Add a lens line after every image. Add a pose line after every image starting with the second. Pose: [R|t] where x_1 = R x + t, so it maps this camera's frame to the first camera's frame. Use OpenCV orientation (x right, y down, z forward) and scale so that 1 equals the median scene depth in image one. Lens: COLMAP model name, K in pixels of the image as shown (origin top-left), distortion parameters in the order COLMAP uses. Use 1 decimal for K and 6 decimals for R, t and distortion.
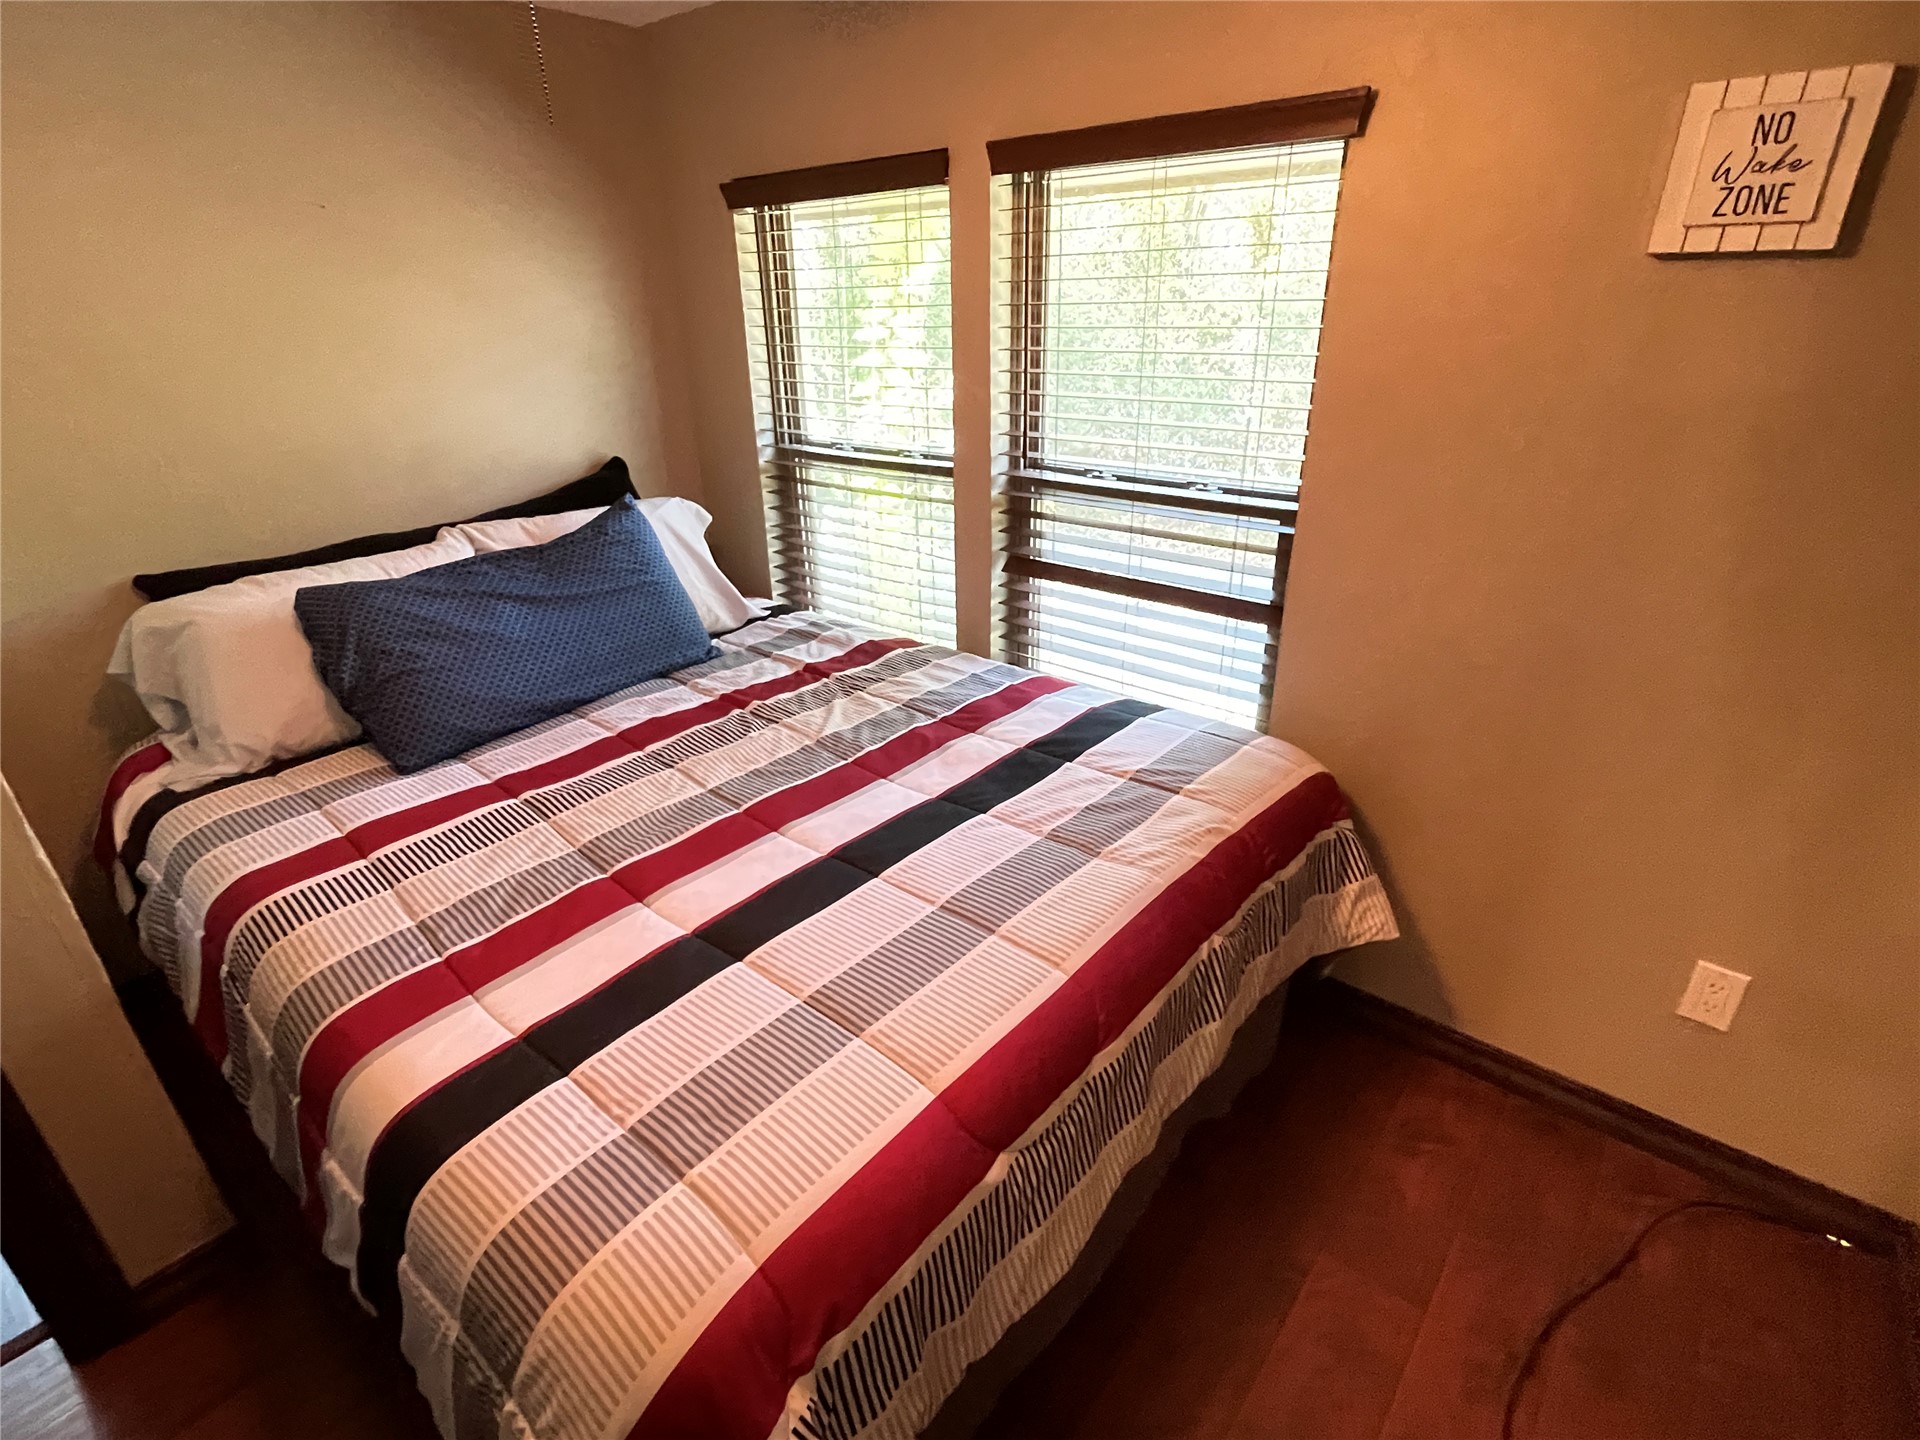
lens RADIAL K [[924.0, 0, 961.9], [0, 924.0, 717.2], [0, 0, 1]] dist [0.000175, -0.002186]
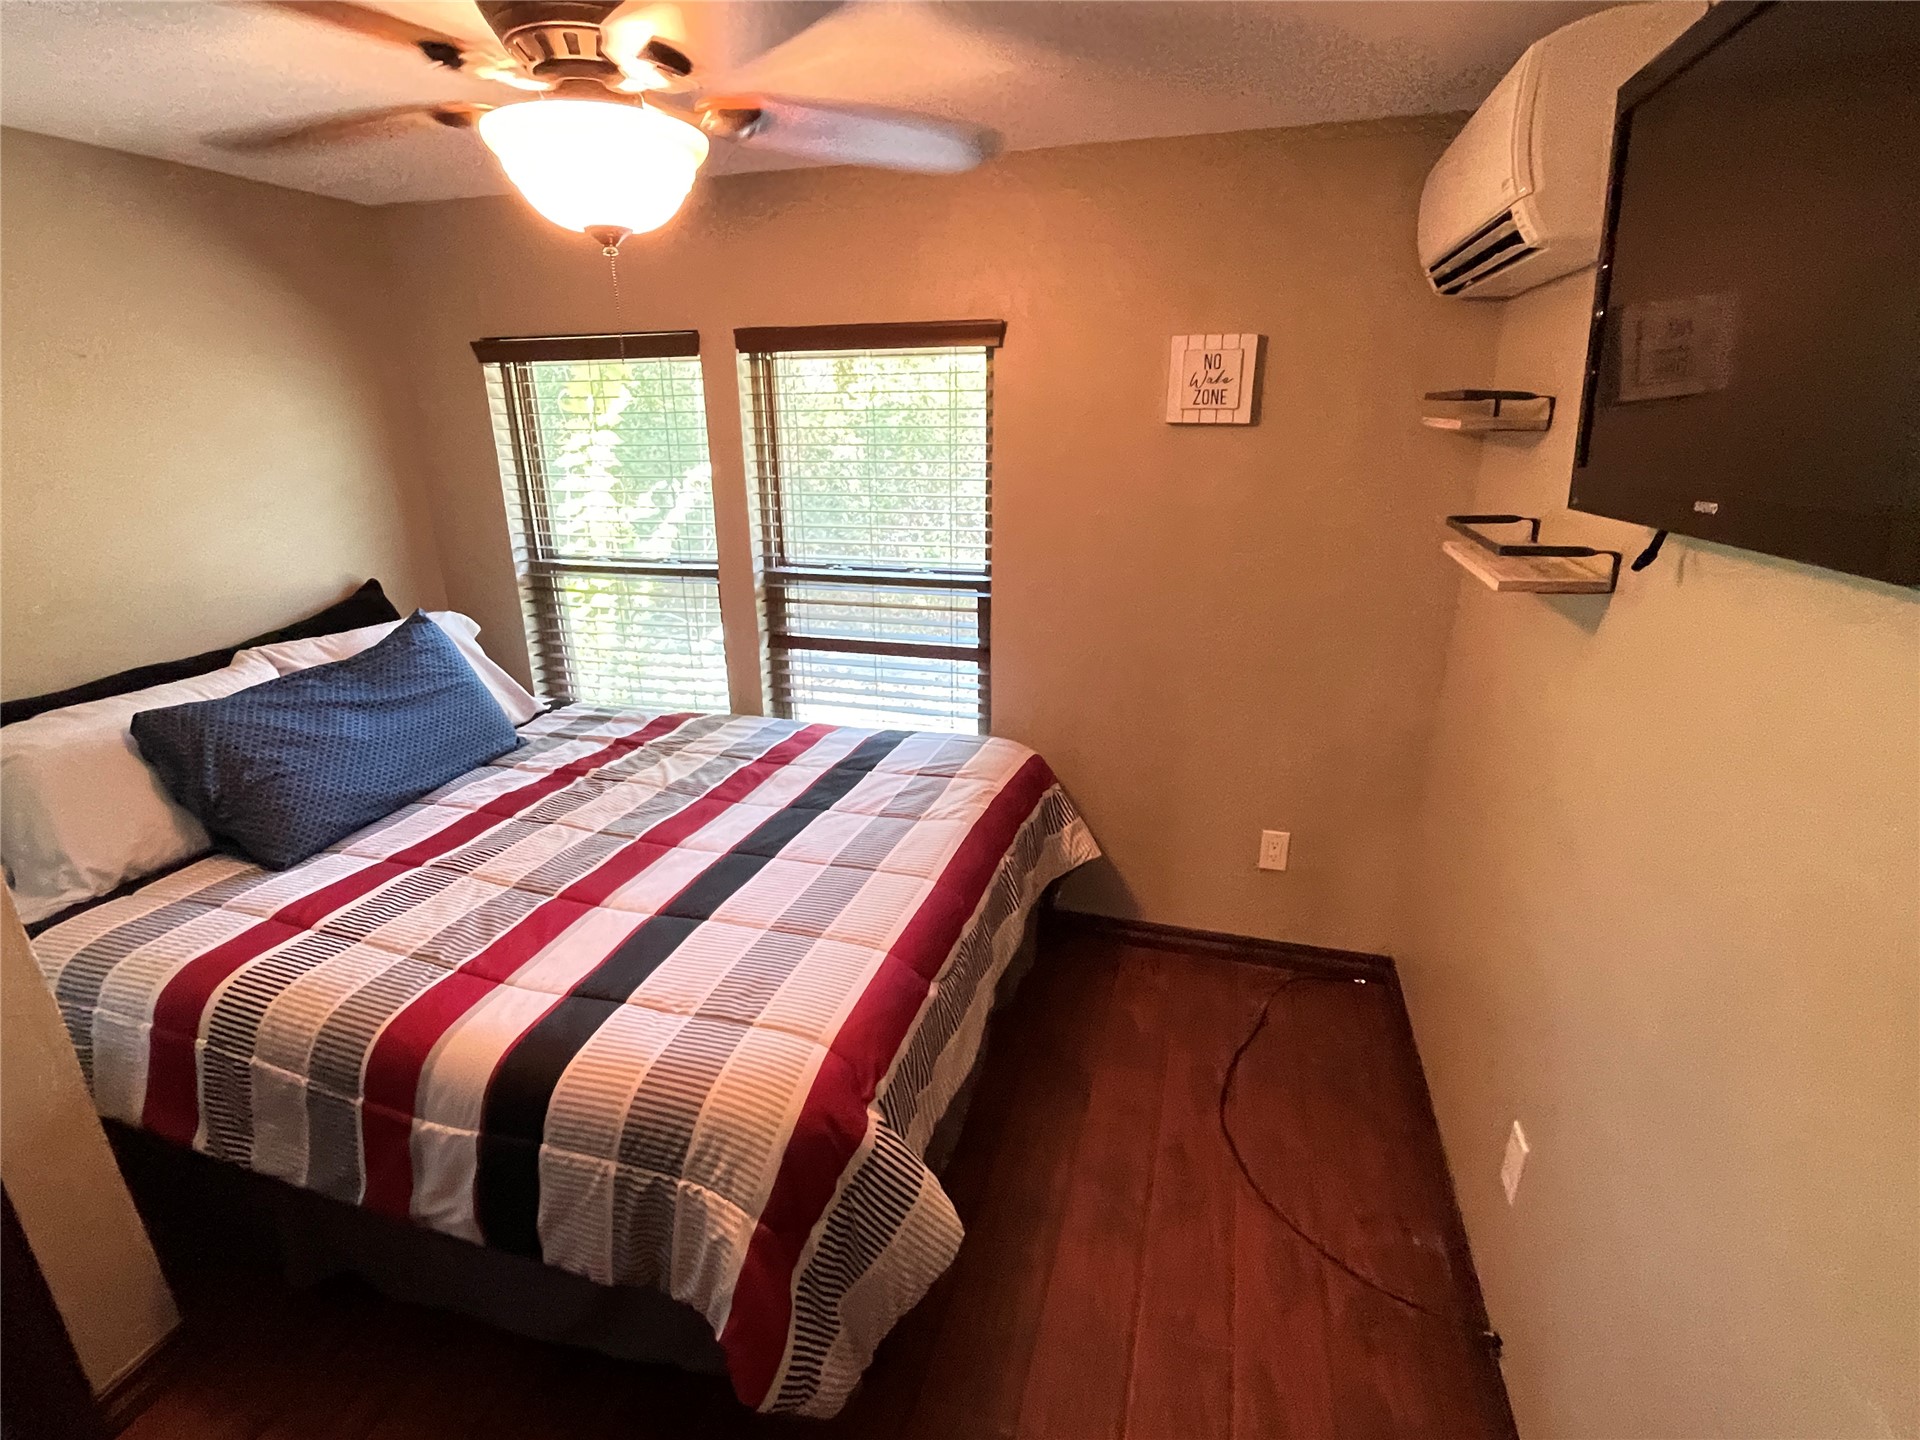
lens RADIAL K [[924.0, 0, 958.3], [0, 924.0, 716.2], [0, 0, 1]] dist [0.000175, -0.002186]
pose [[0.915730, -0.117865, 0.384116, -0.264032], [0.159331, 0.984150, -0.077859, 0.090514], [-0.368851, 0.132500, 0.919996, -0.292770]]
